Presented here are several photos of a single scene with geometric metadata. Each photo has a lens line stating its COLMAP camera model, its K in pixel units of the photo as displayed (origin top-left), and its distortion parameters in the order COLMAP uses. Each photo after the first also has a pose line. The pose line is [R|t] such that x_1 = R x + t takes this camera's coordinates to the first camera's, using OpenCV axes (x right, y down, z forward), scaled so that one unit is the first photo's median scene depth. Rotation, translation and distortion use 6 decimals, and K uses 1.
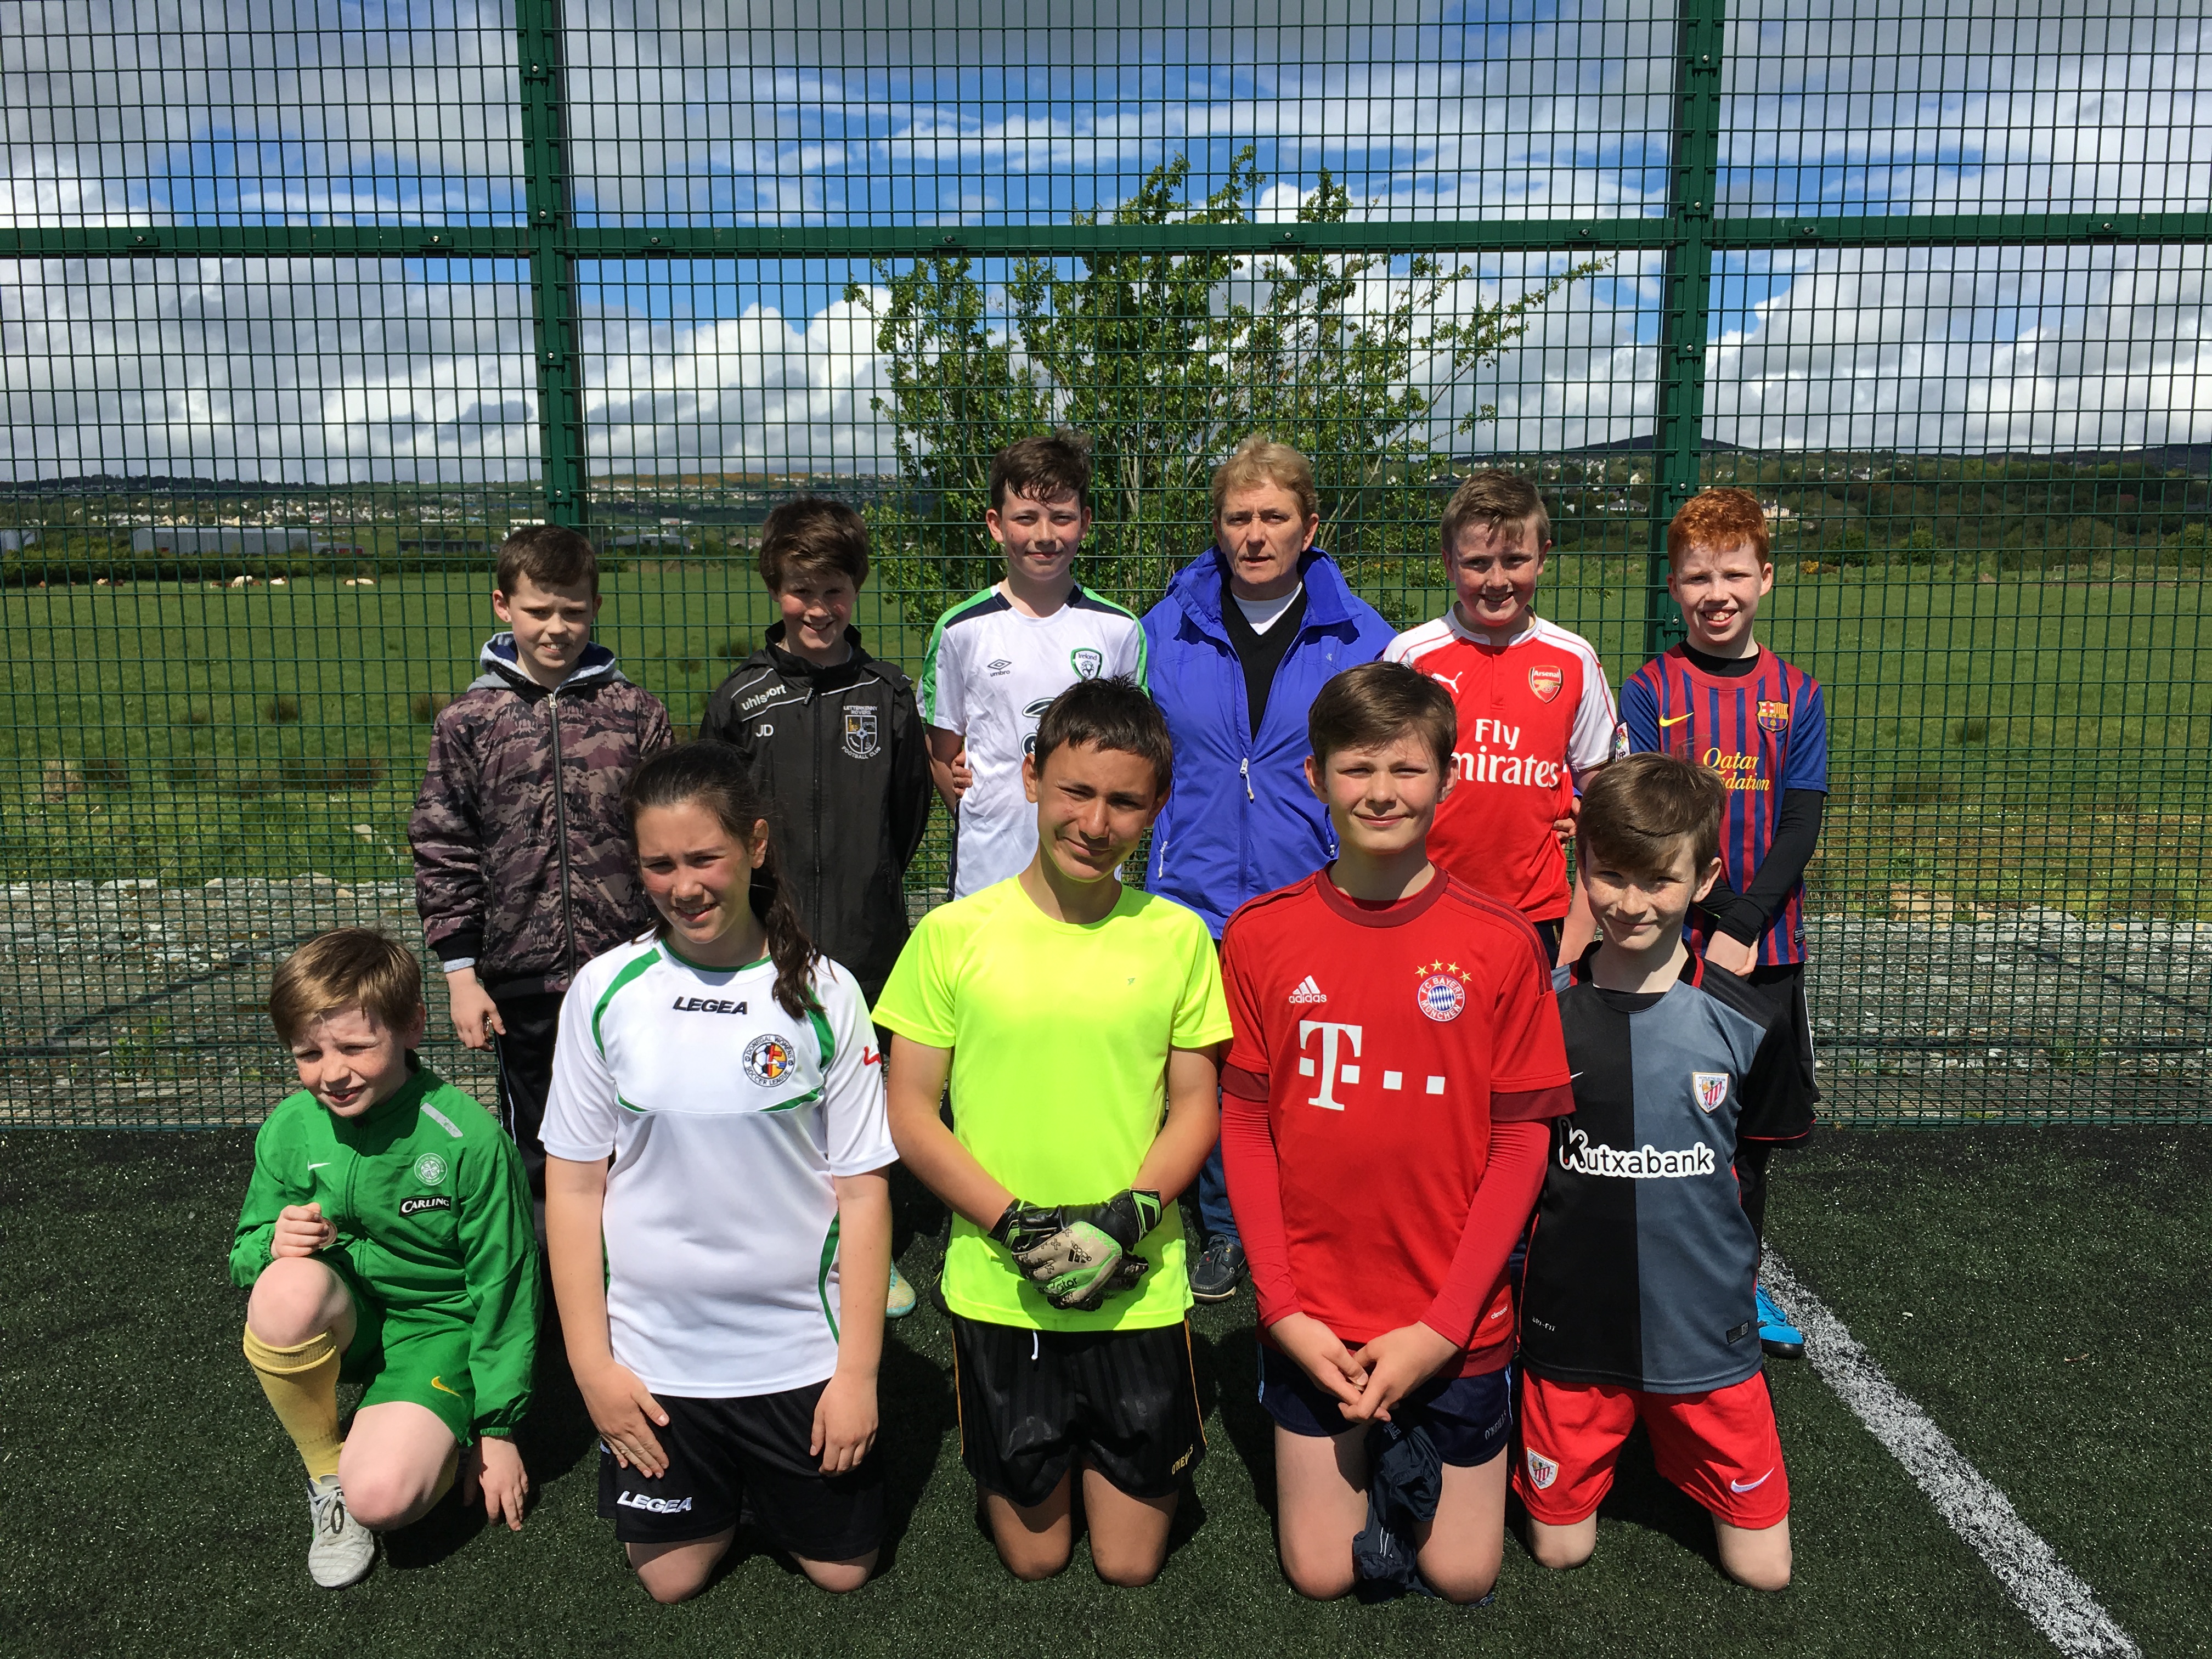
lens RADIAL K [[1871.1, 0, 1105.1], [0, 1871.1, 826.5], [0, 0, 1]] dist [0.030357, -0.016164]
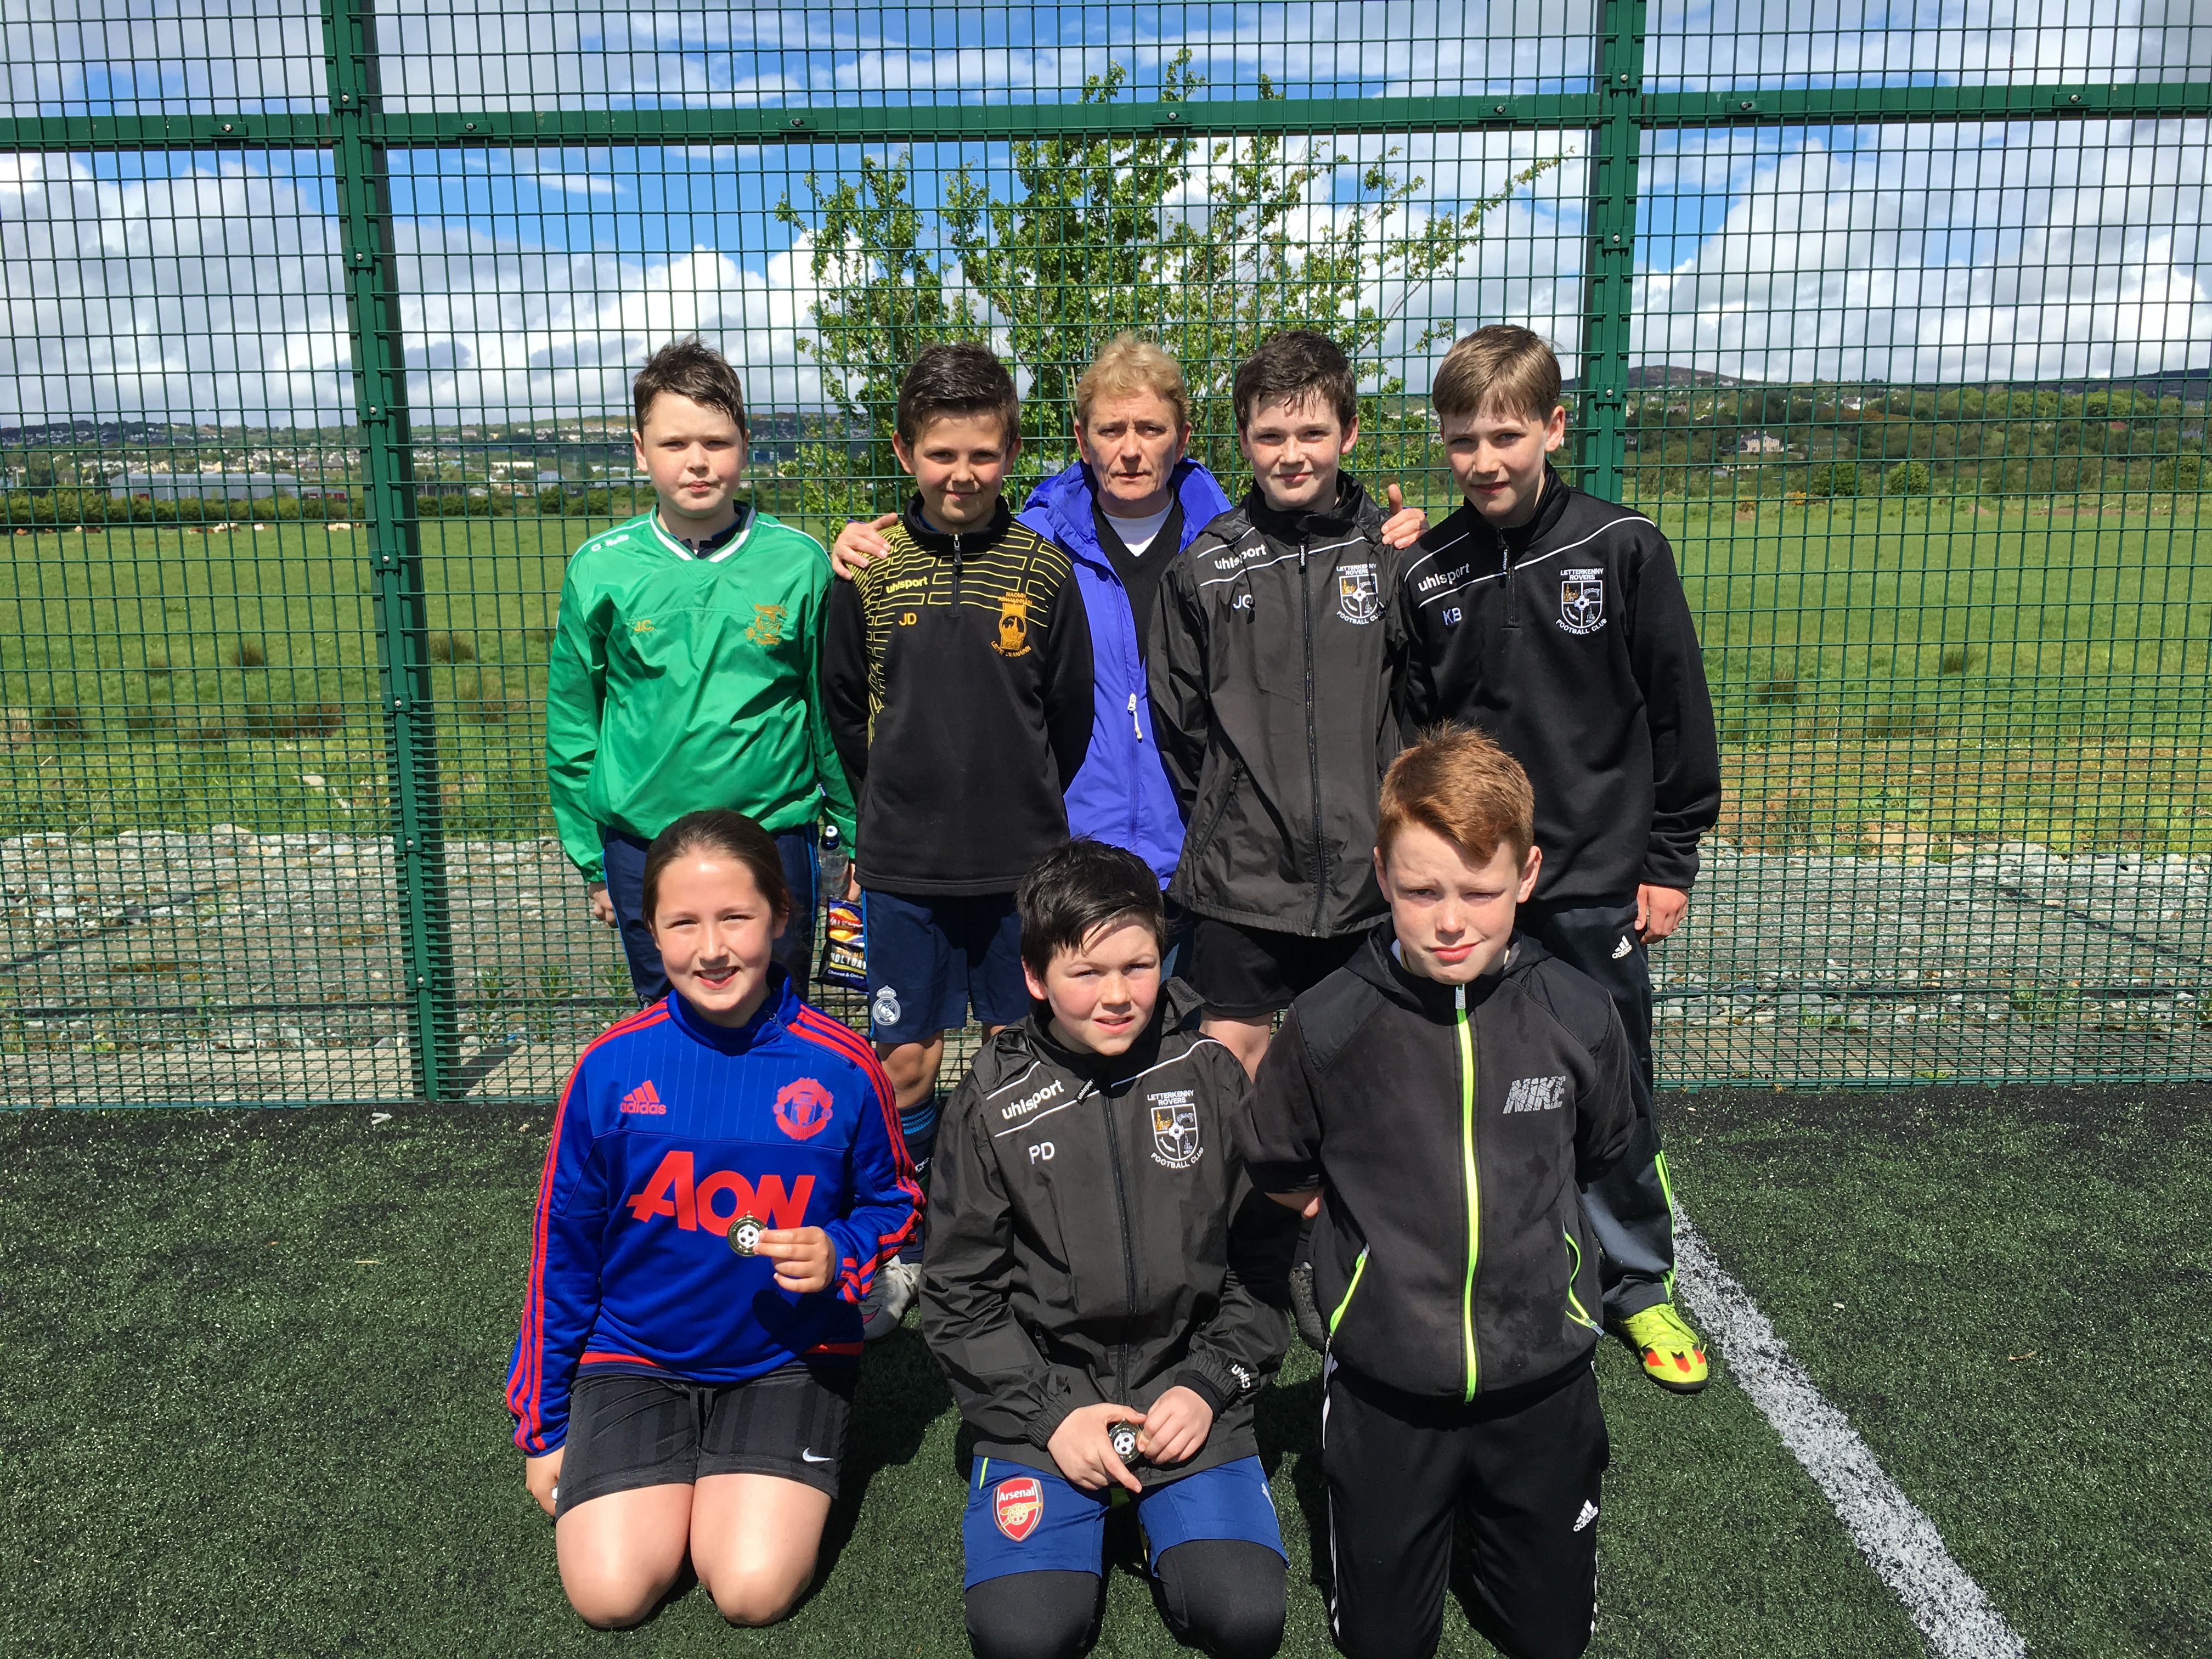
lens RADIAL K [[1871.1, 0, 1105.1], [0, 1871.1, 826.5], [0, 0, 1]] dist [0.030357, -0.016164]
pose [[0.999940, -0.009810, 0.004867, 0.056991], [0.009649, 0.999437, 0.032143, -0.002461], [-0.005180, -0.032094, 0.999471, 0.084518]]
